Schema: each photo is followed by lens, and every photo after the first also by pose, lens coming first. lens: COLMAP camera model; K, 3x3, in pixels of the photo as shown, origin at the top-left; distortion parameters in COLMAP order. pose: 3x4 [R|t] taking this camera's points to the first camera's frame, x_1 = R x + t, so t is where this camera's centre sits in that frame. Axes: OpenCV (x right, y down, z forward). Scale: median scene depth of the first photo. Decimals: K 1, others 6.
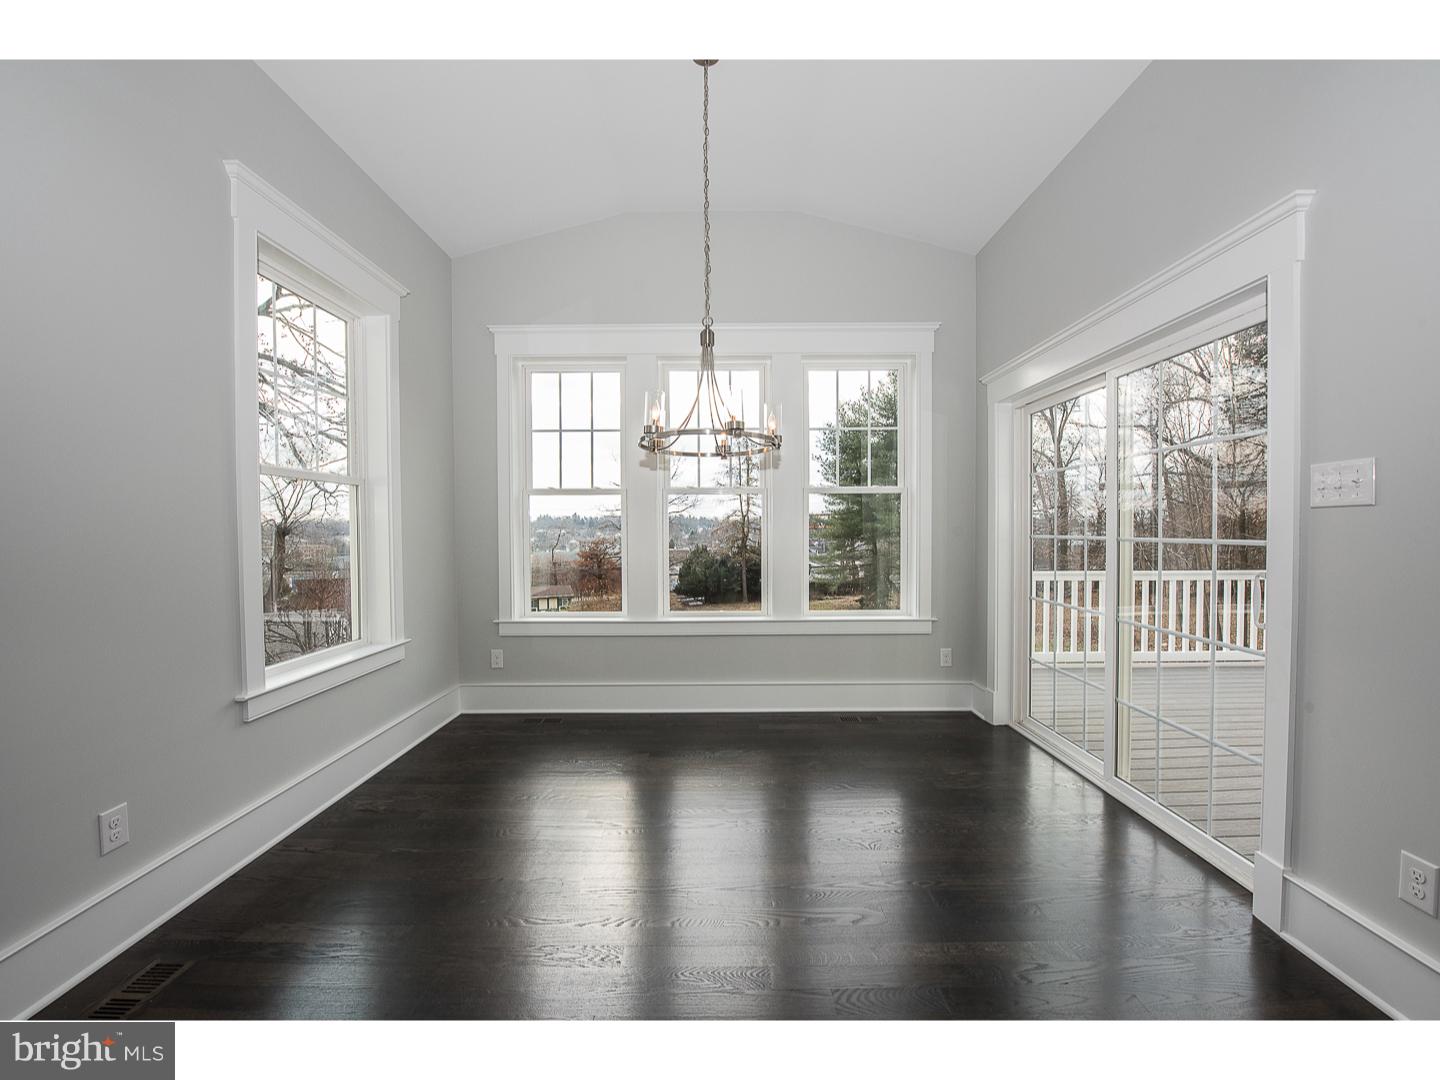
lens RADIAL K [[572.0, 0, 720.0], [0, 572.0, 540.0], [0, 0, 1]] dist [-0.017766, -0.000063]
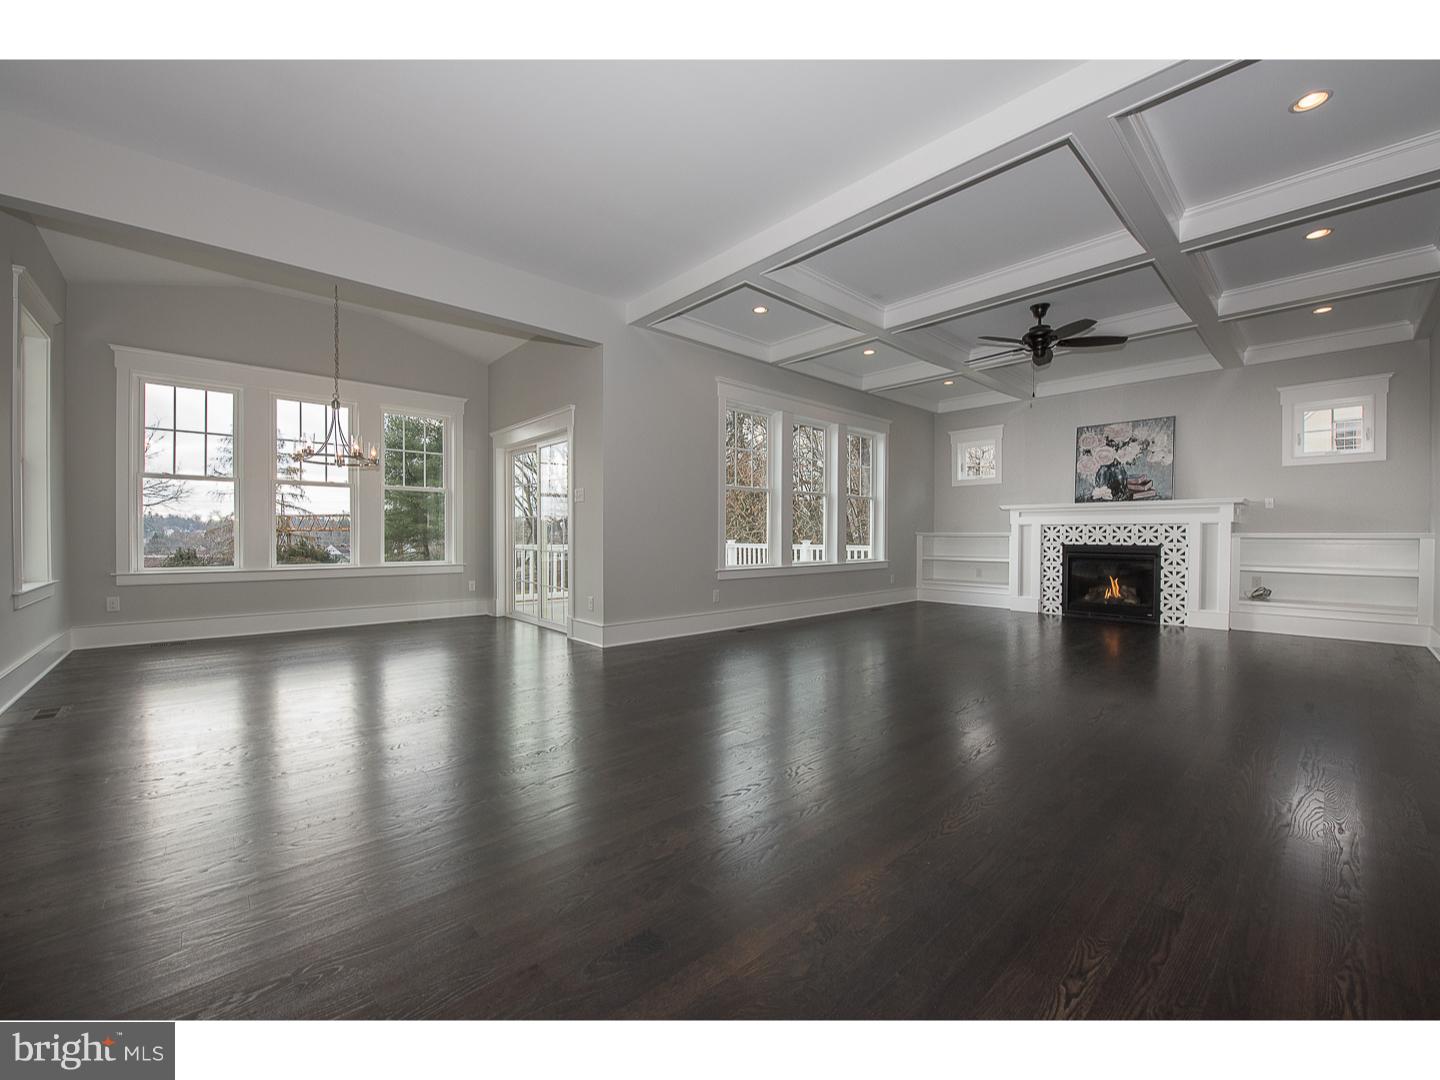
lens RADIAL K [[572.0, 0, 720.0], [0, 572.0, 540.0], [0, 0, 1]] dist [-0.017766, -0.000063]
pose [[0.737109, 0.001908, 0.675772, -0.236902], [0.004228, 0.999963, -0.007436, 0.080042], [-0.675761, 0.008339, 0.737074, -0.838898]]
